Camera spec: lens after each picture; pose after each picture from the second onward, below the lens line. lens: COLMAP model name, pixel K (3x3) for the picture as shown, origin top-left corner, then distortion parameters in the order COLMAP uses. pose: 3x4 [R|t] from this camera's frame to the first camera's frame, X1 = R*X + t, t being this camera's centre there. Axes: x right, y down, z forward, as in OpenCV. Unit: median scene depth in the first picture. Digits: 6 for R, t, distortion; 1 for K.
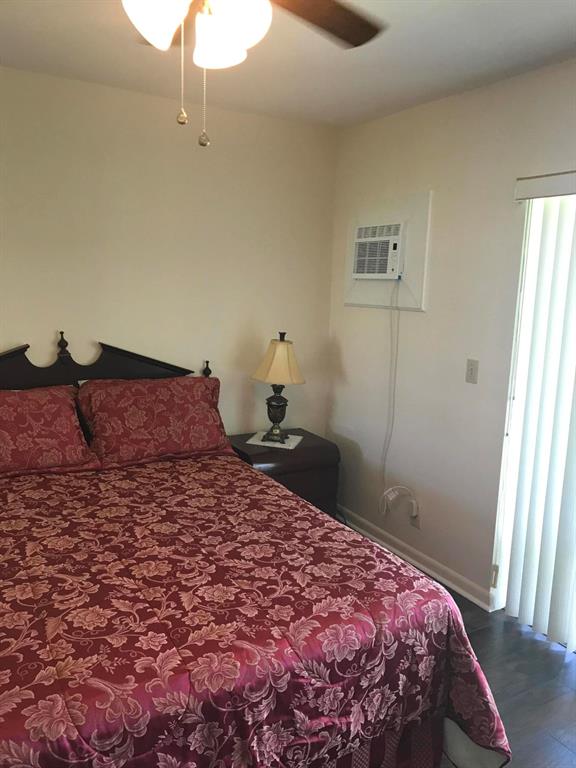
lens RADIAL K [[624.8, 0, 288.0], [0, 624.8, 384.0], [0, 0, 1]] dist [0.007405, -0.010892]
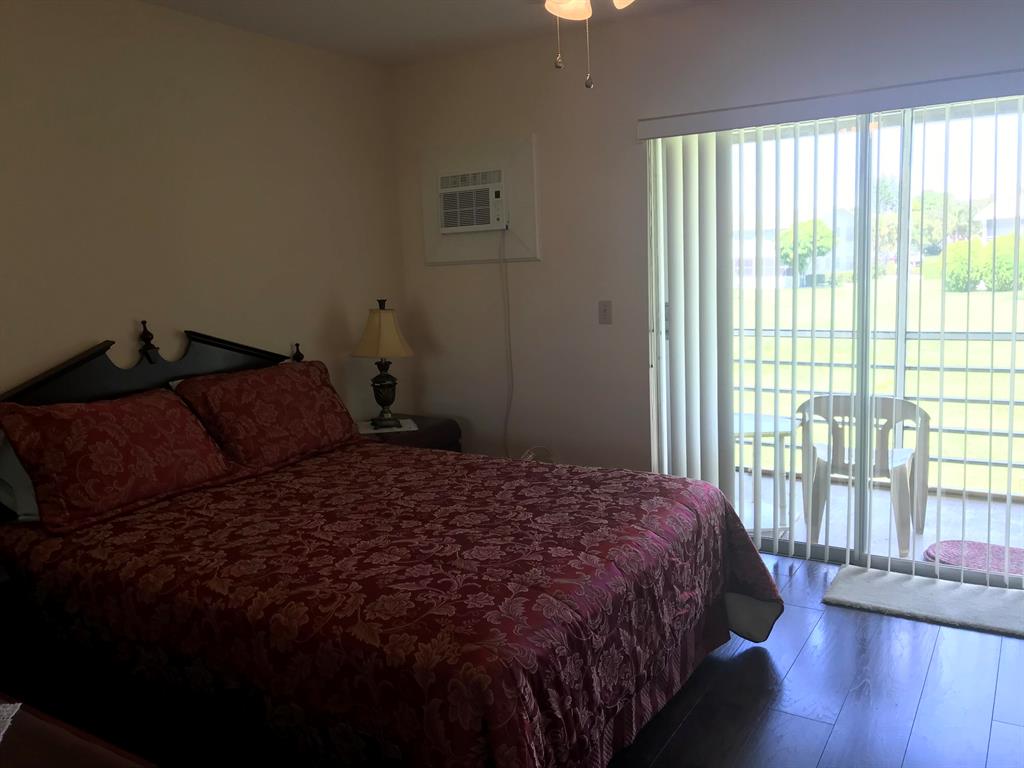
lens RADIAL K [[835.1, 0, 492.4], [0, 835.1, 382.7], [0, 0, 1]] dist [0.071196, -0.122032]
pose [[0.889644, -0.143560, 0.433501, -0.485106], [0.154023, 0.988005, 0.011100, 0.051636], [-0.429895, 0.056895, 0.901085, -0.133587]]
